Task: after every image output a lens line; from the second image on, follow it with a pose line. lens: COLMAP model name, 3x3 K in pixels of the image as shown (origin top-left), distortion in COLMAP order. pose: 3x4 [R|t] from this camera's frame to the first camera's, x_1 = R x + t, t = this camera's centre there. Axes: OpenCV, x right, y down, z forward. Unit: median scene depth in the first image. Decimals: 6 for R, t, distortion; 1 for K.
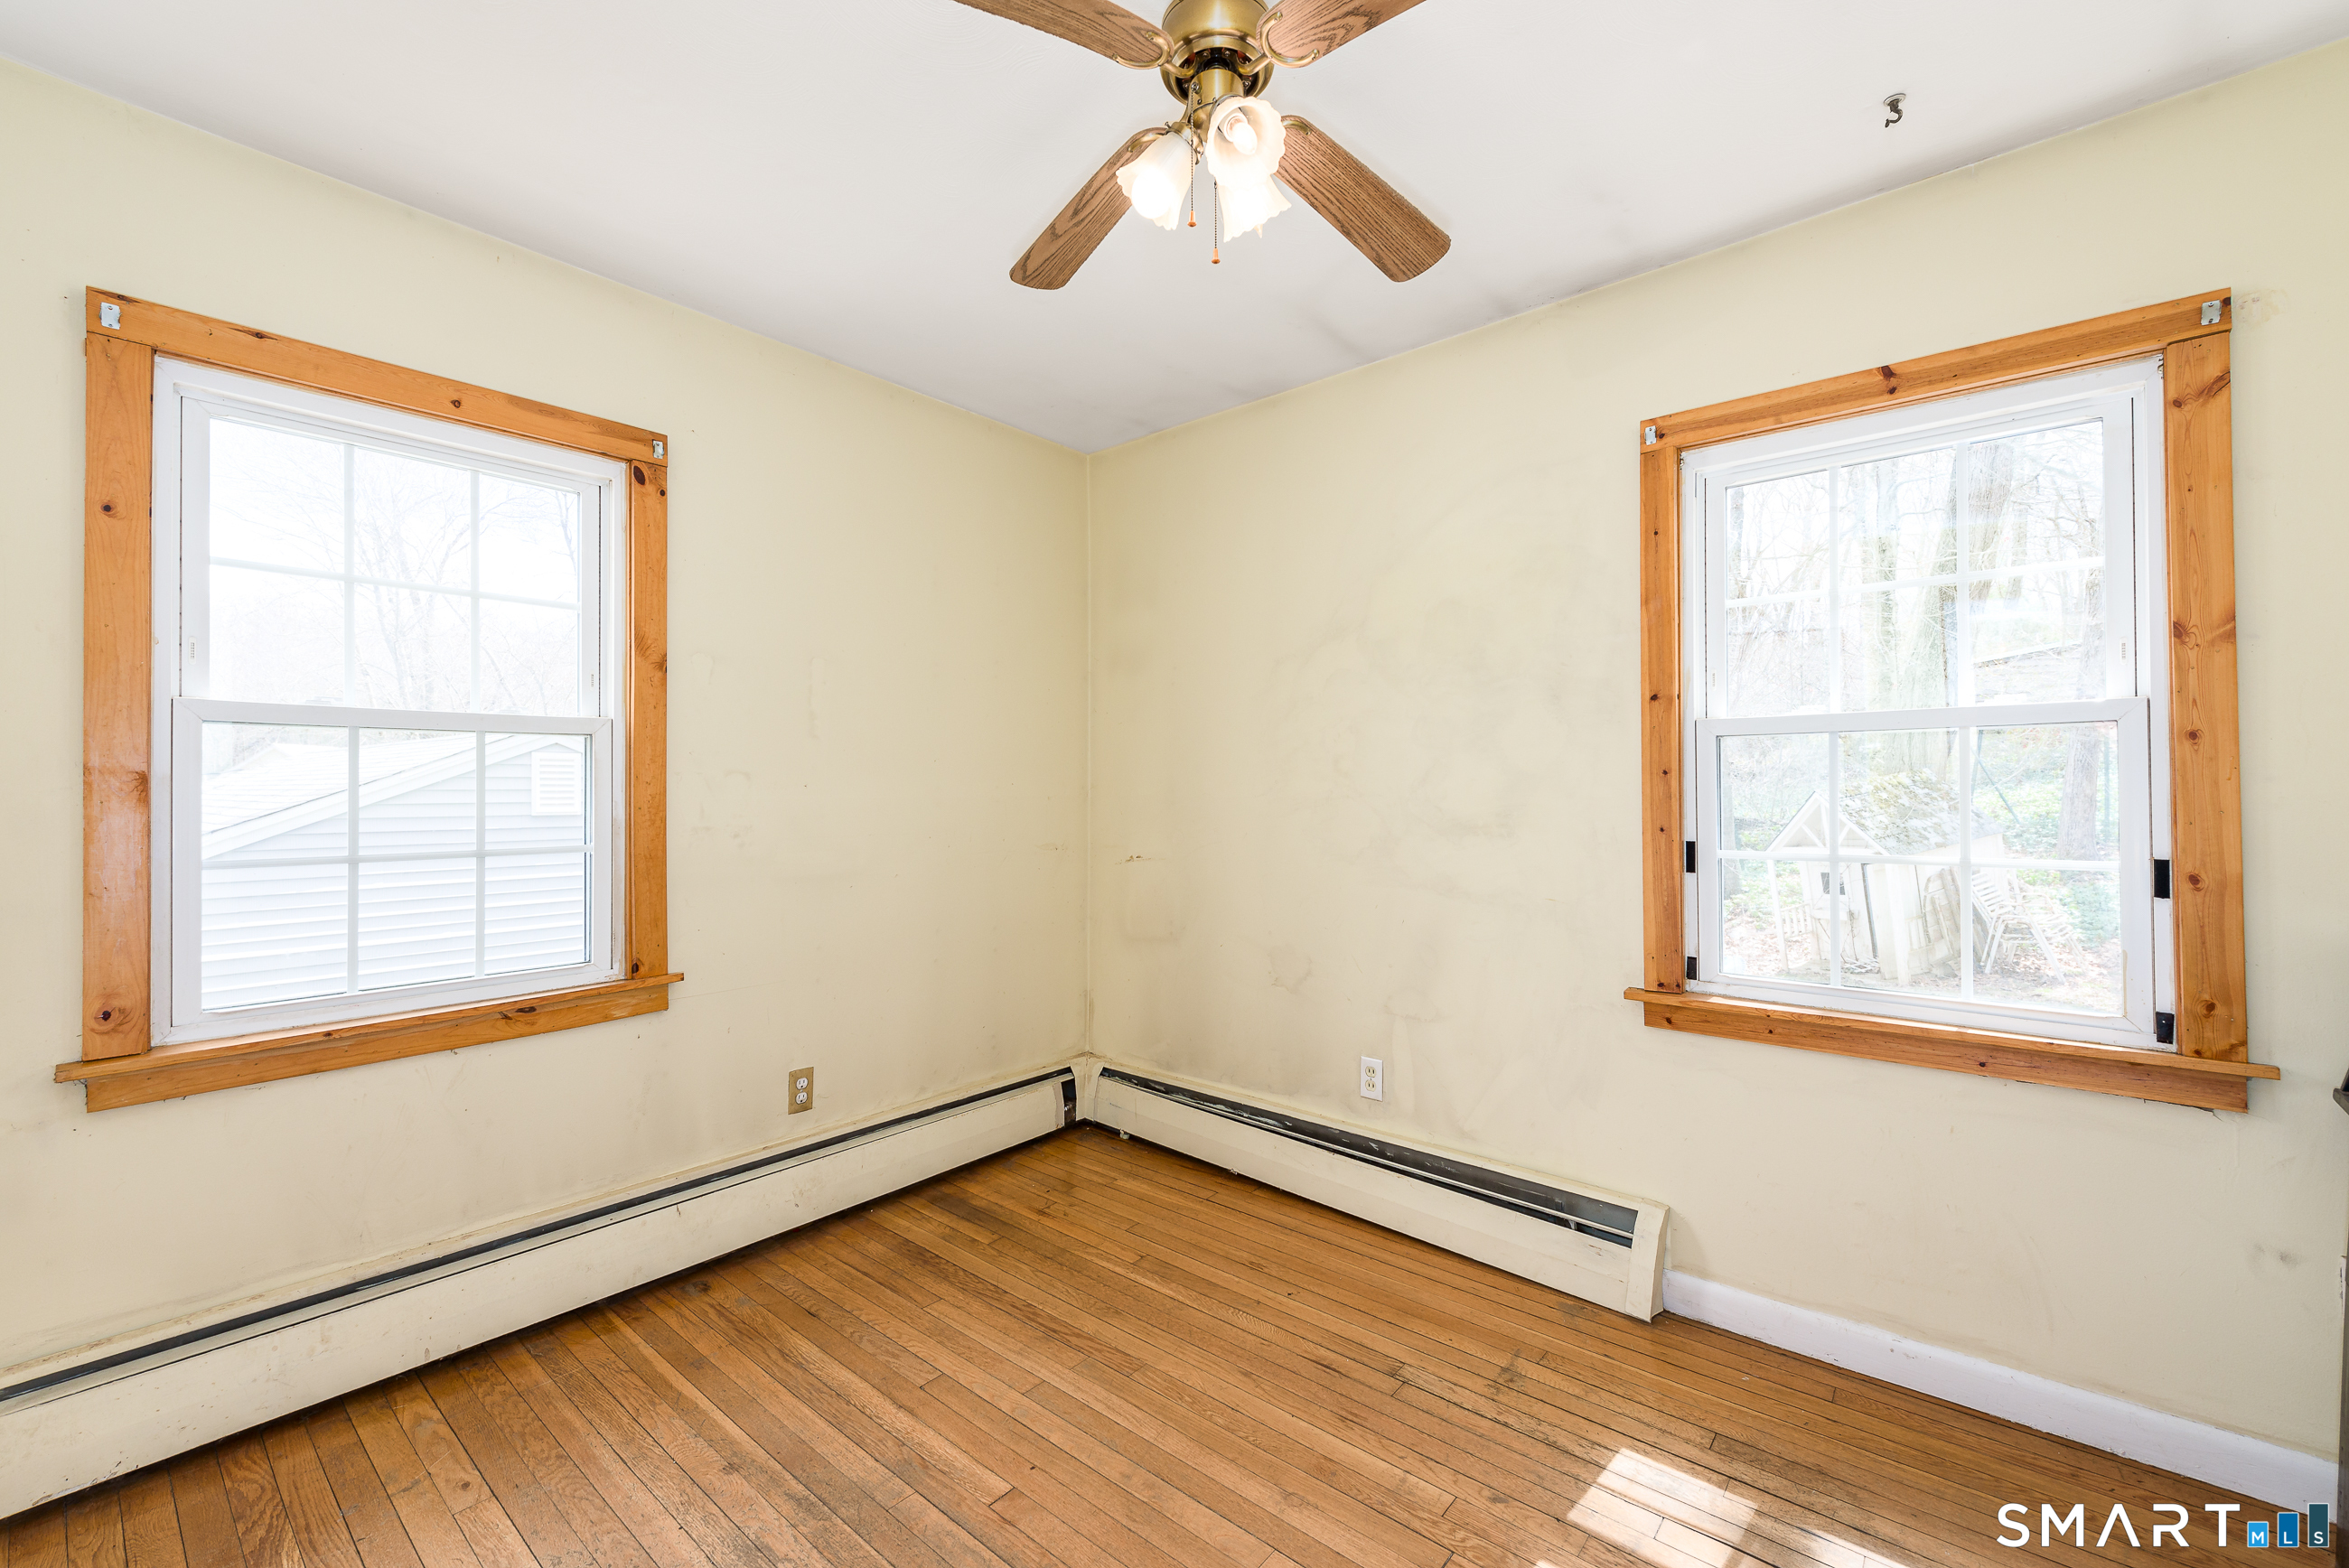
lens RADIAL K [[954.4, 0, 1171.5], [0, 954.4, 783.8], [0, 0, 1]] dist [0.013201, -0.003621]
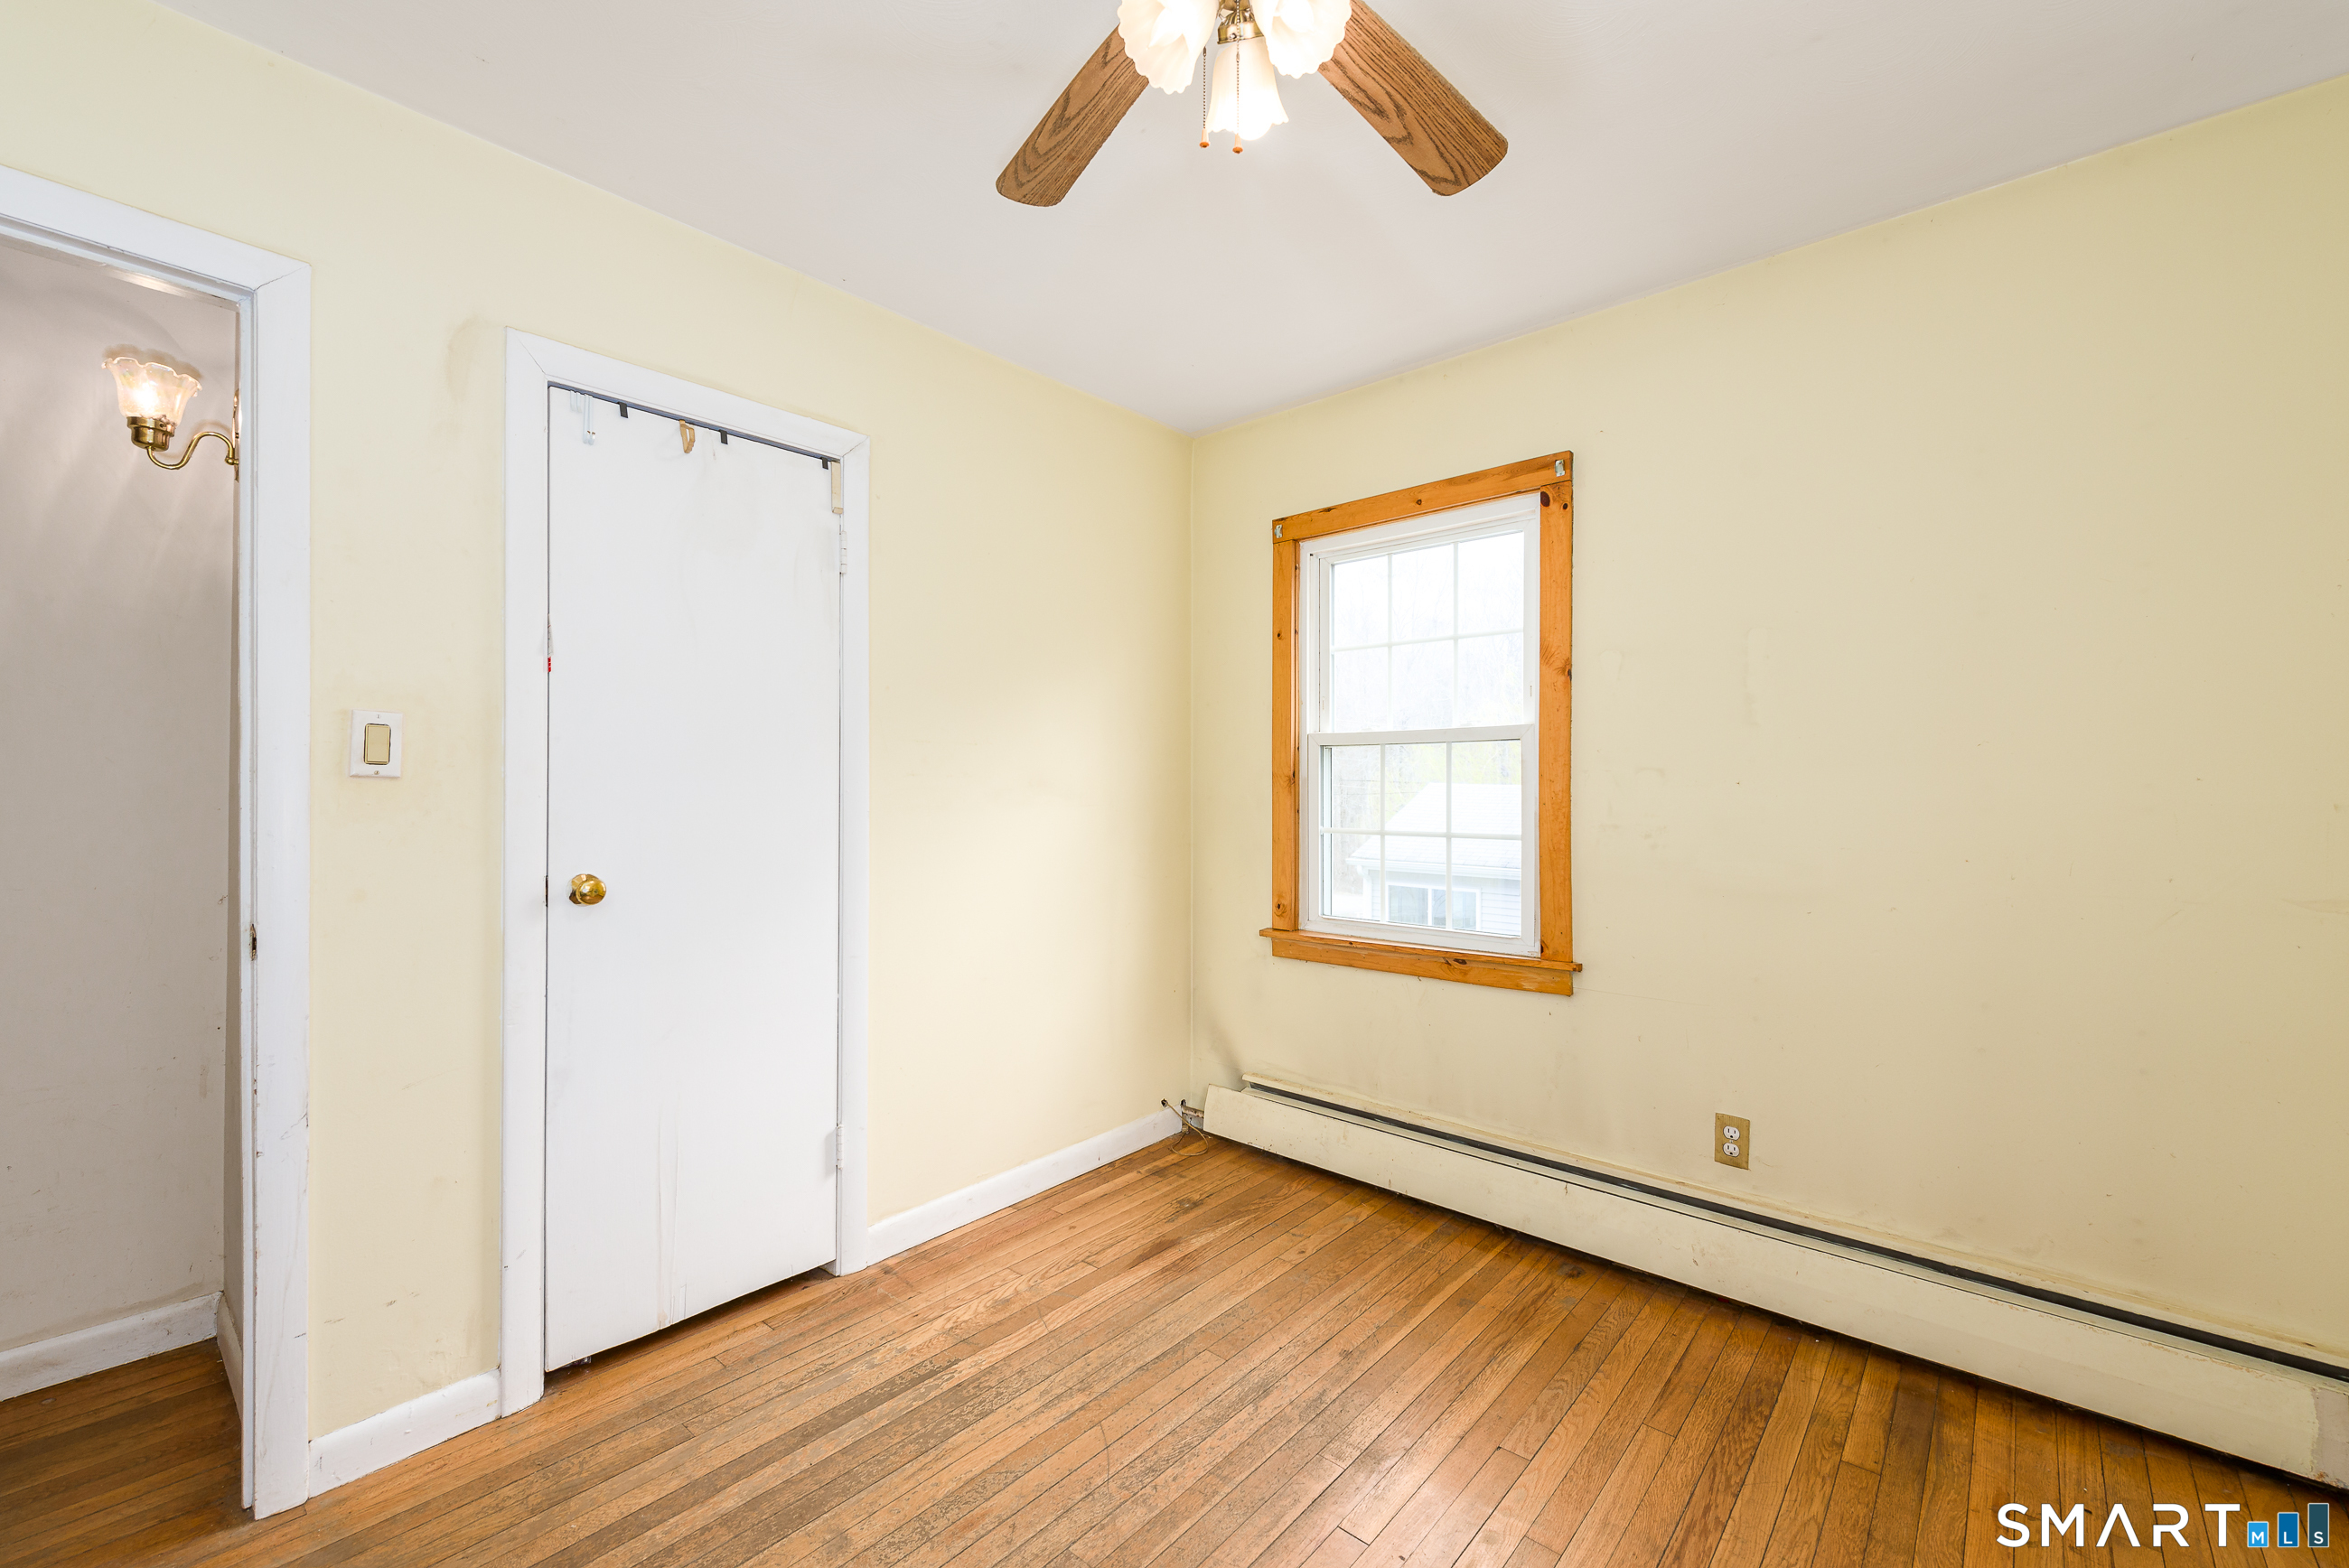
lens RADIAL K [[954.4, 0, 1168.5], [0, 954.4, 786.7], [0, 0, 1]] dist [0.013201, -0.003621]
pose [[-0.012929, 0.004463, -0.999906, 0.559862], [0.004942, 0.999978, 0.004400, -0.001364], [0.999904, -0.004884, -0.012951, 0.606573]]
